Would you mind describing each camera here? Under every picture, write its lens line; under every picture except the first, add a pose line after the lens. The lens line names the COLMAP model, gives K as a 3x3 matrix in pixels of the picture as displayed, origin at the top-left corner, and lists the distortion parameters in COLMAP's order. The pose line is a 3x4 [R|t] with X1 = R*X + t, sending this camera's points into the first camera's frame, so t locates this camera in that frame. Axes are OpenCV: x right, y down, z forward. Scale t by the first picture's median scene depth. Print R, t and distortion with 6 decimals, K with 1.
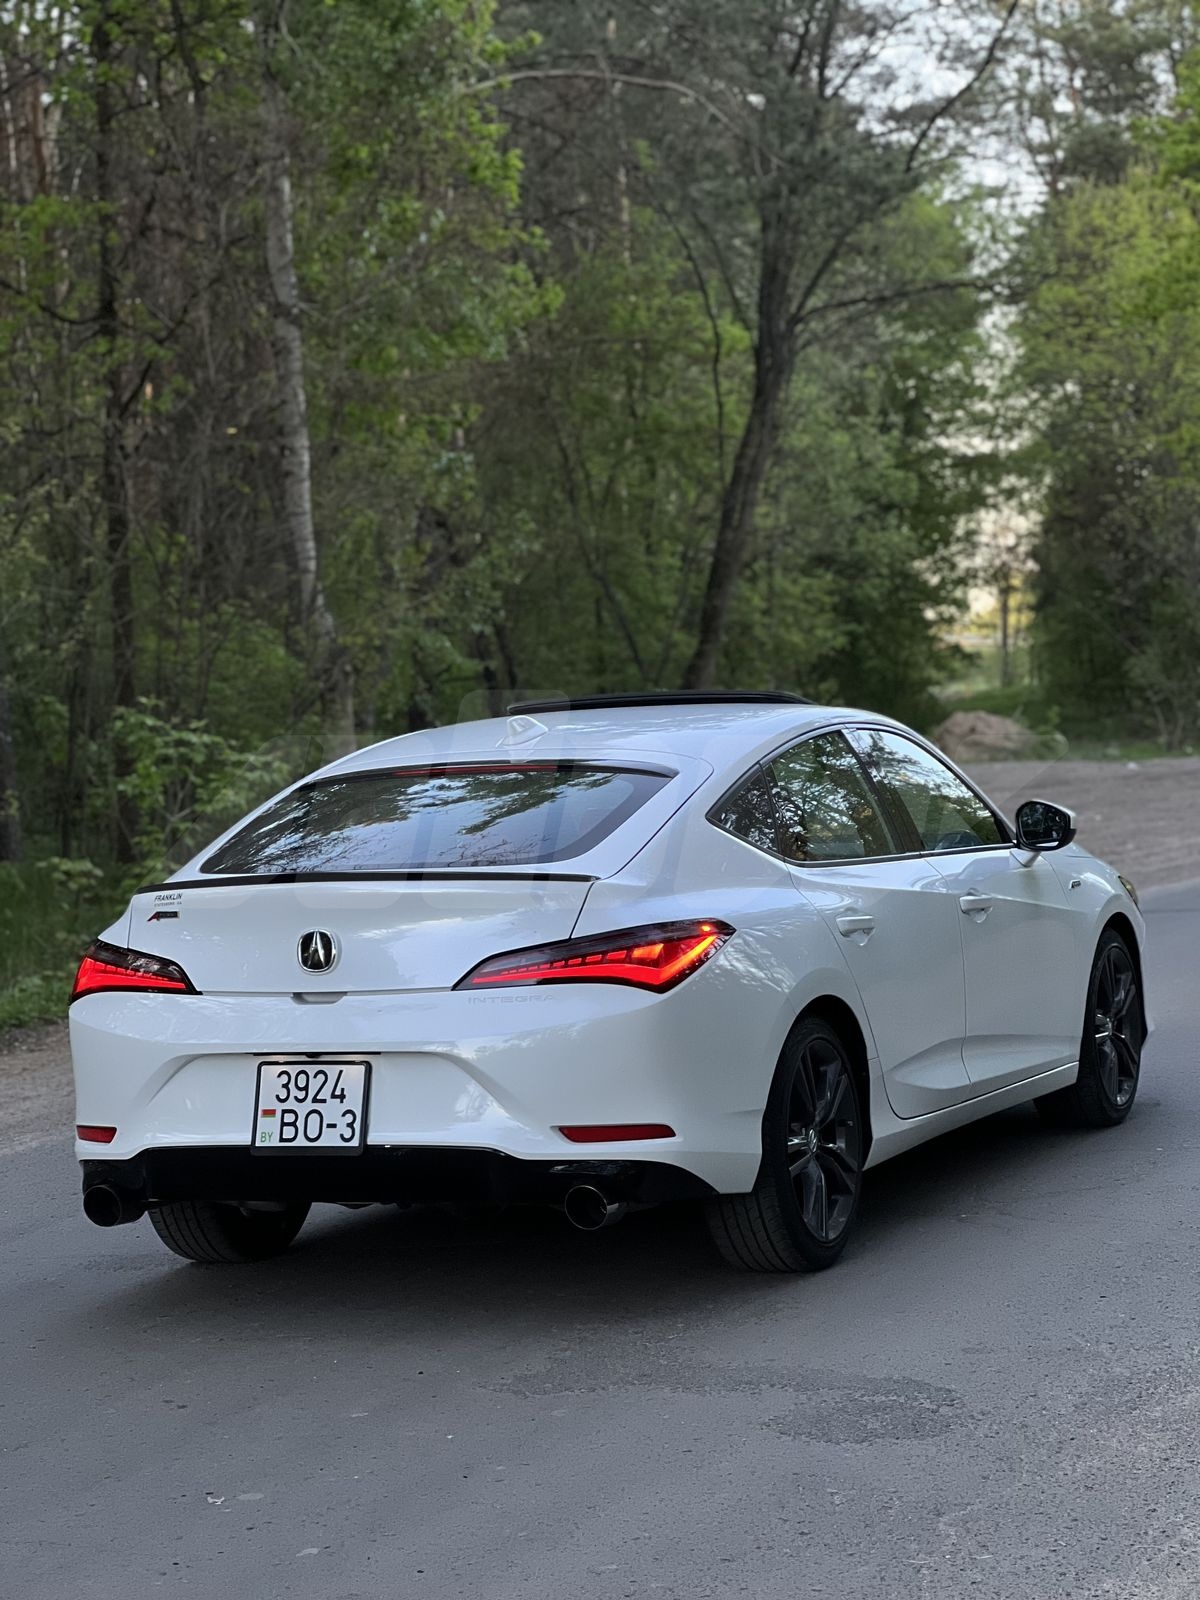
lens RADIAL K [[3584.5, 0, 600.0], [0, 3584.5, 800.0], [0, 0, 1]] dist [-0.221047, 7.359225]
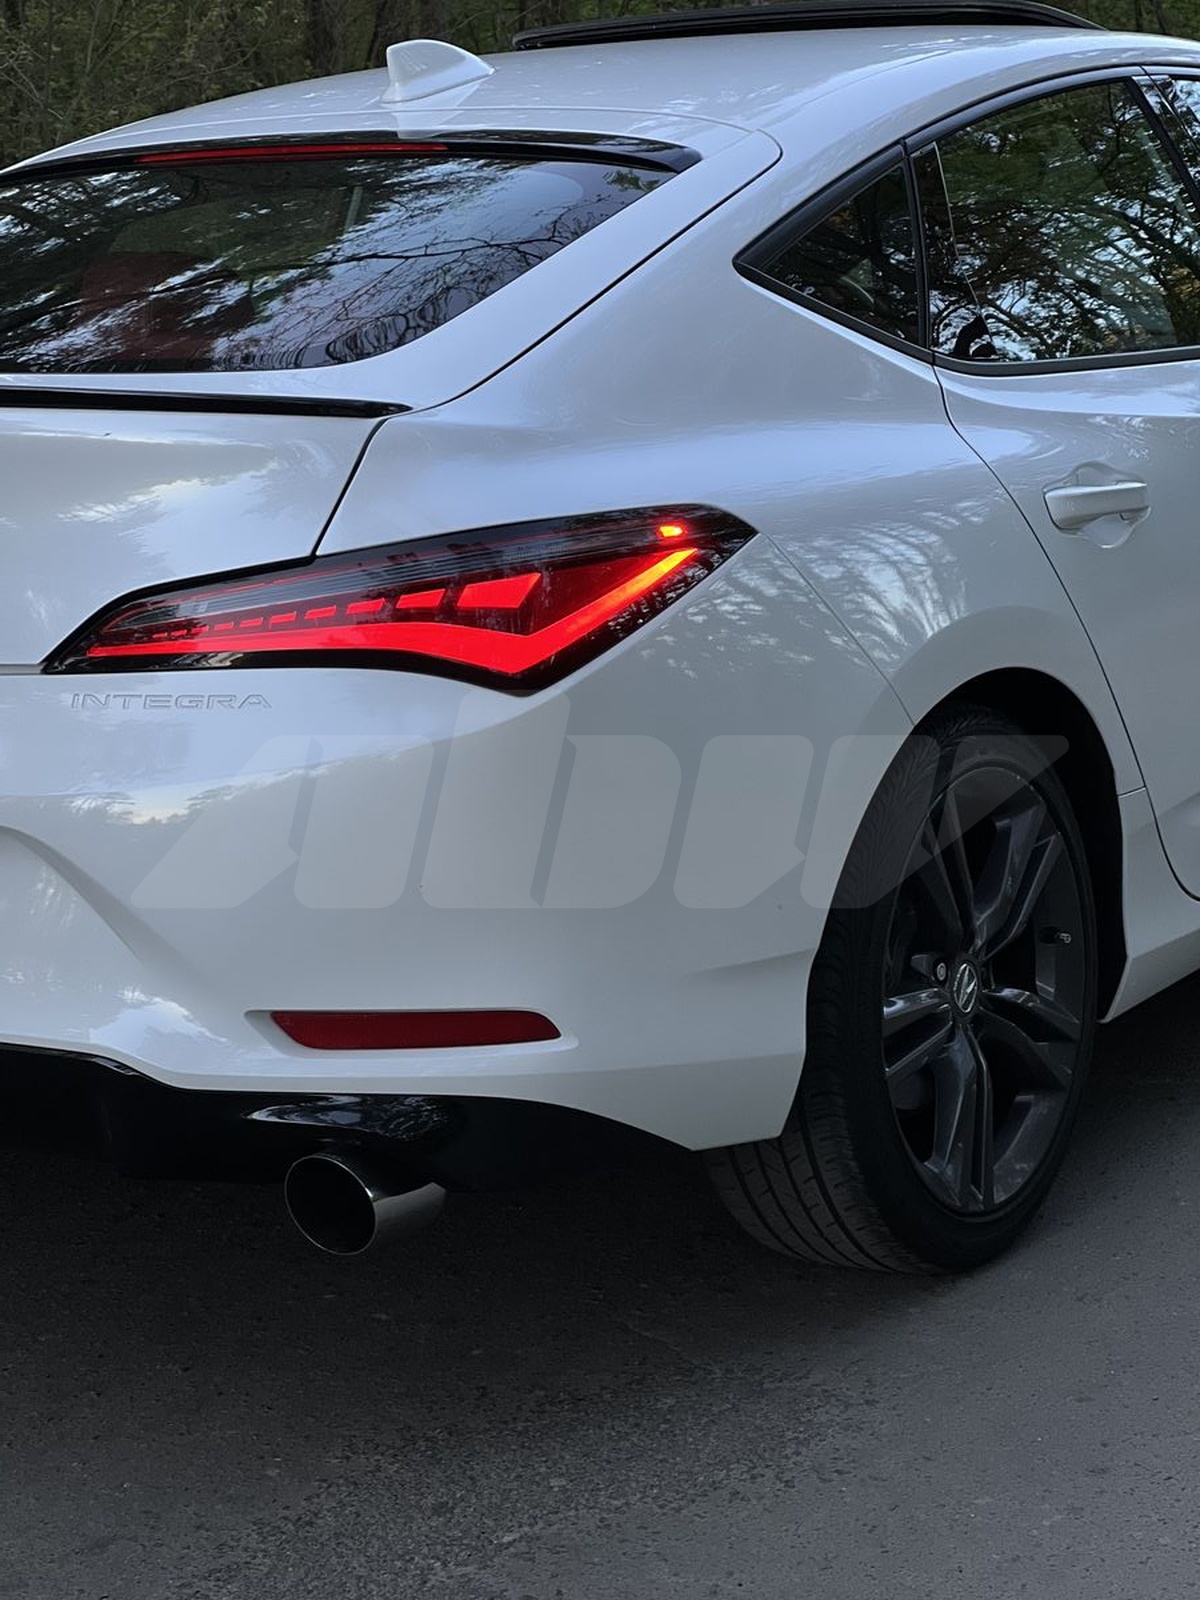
lens RADIAL K [[3584.5, 0, 600.0], [0, 3584.5, 800.0], [0, 0, 1]] dist [-0.221047, 7.359225]
pose [[0.987512, 0.030981, -0.154466, 0.088195], [-0.006849, 0.987989, 0.154372, 0.002235], [0.157394, -0.151386, 0.975864, 0.589092]]
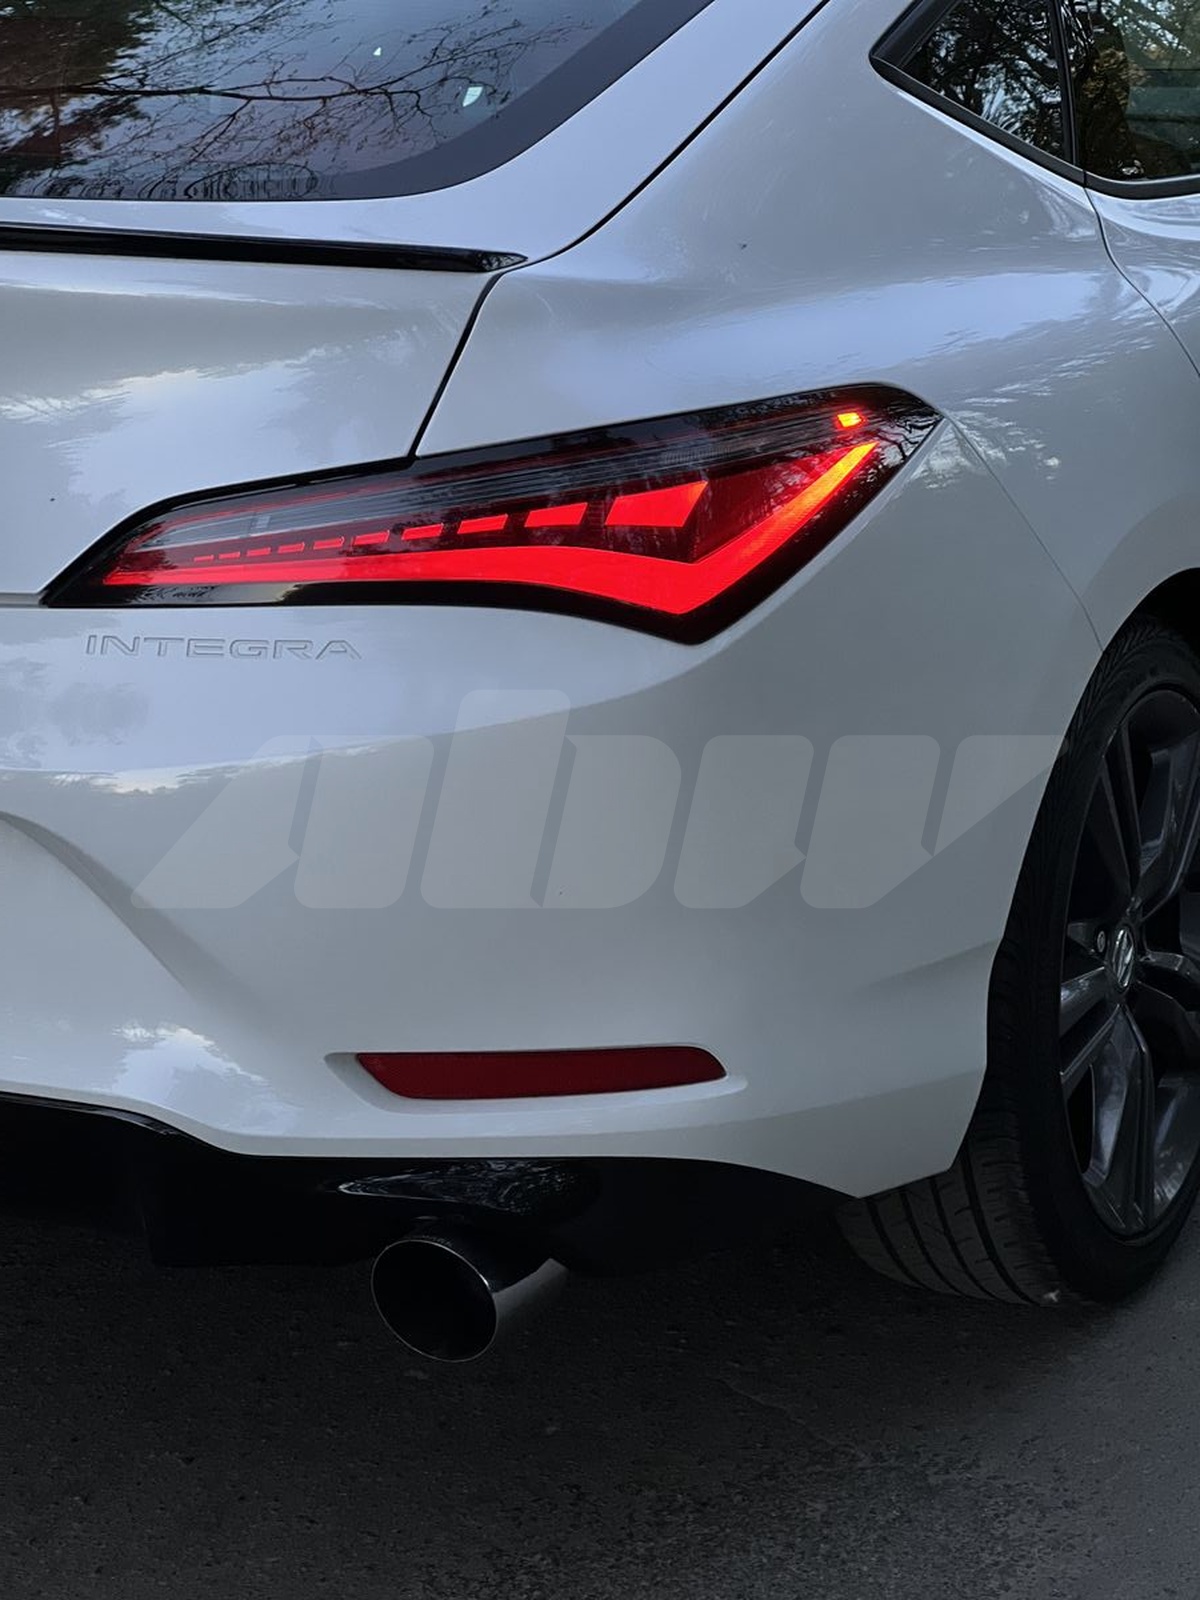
lens RADIAL K [[3554.4, 0, 603.0], [0, 3554.4, 775.9], [0, 0, 1]] dist [0.184066, 0.314584]
pose [[0.998057, 0.037147, -0.050024, 0.024971], [-0.025330, 0.975409, 0.218943, -0.003142], [0.056927, -0.217251, 0.974454, 0.680205]]
